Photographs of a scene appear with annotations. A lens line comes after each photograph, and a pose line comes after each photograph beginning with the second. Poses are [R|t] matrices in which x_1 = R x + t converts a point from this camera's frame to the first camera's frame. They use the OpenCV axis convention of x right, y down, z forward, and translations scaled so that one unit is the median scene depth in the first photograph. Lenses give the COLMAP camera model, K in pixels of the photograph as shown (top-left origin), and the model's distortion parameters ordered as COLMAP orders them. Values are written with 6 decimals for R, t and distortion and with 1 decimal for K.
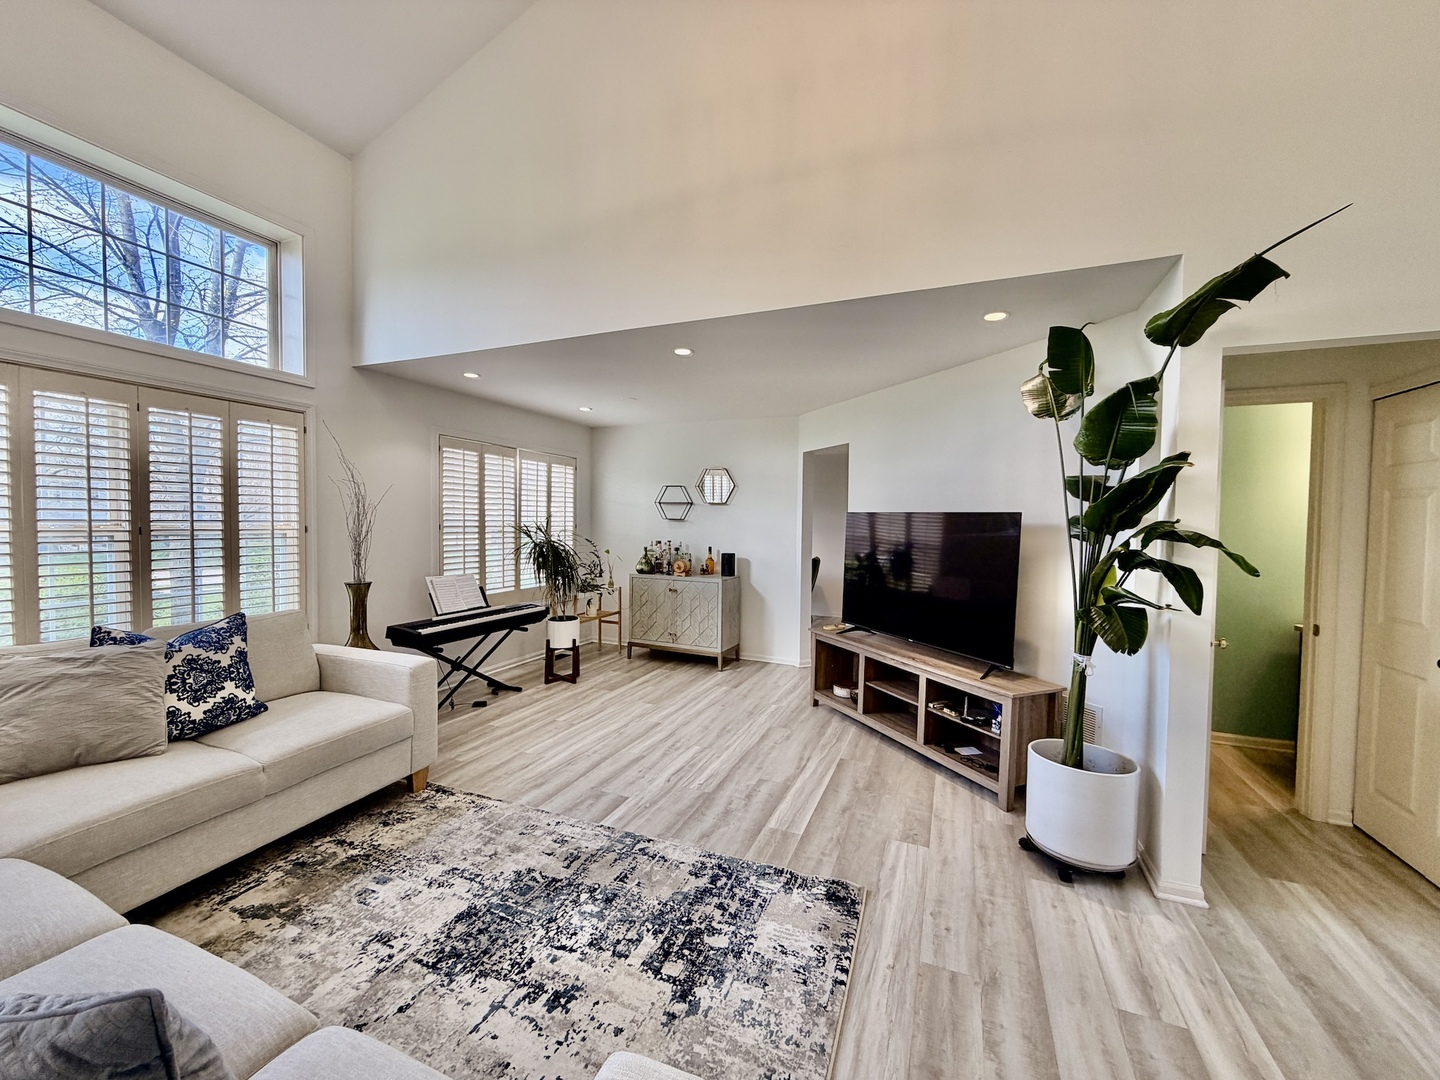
lens RADIAL K [[576.8, 0, 716.7], [0, 576.8, 540.0], [0, 0, 1]] dist [0.004152, 0.000713]
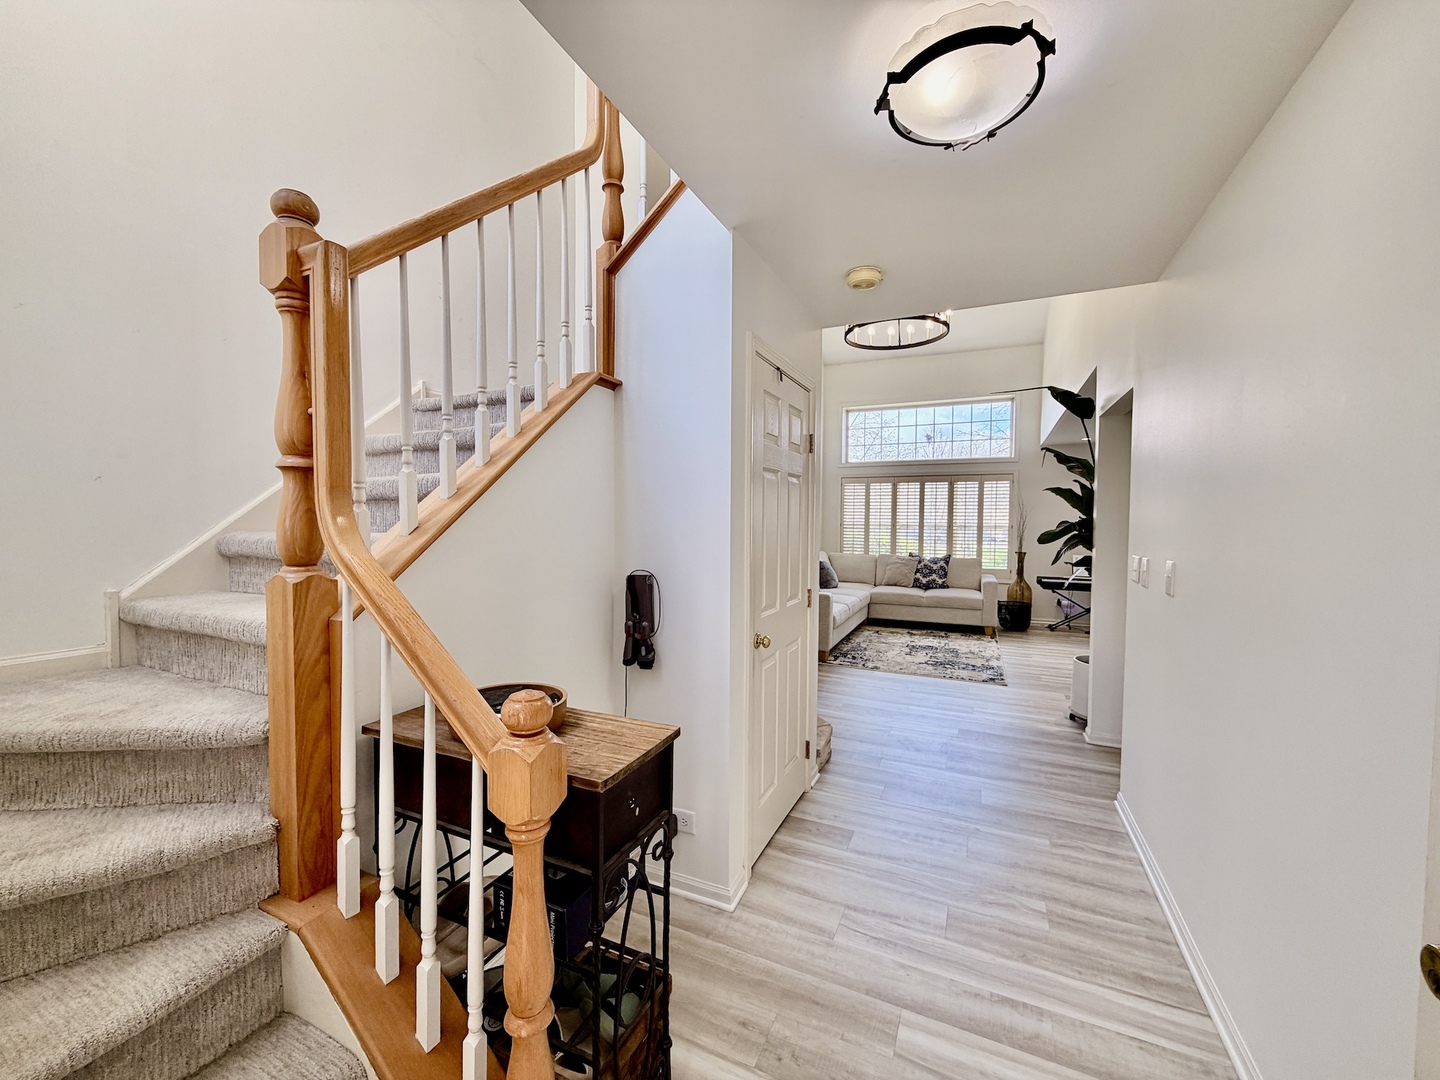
lens RADIAL K [[576.8, 0, 717.0], [0, 576.8, 539.4], [0, 0, 1]] dist [0.004152, 0.000713]
pose [[-0.042332, 0.017491, -0.998950, 2.363890], [-0.035505, 0.999189, 0.019000, 0.042802], [0.998473, 0.036272, -0.041677, -0.036976]]
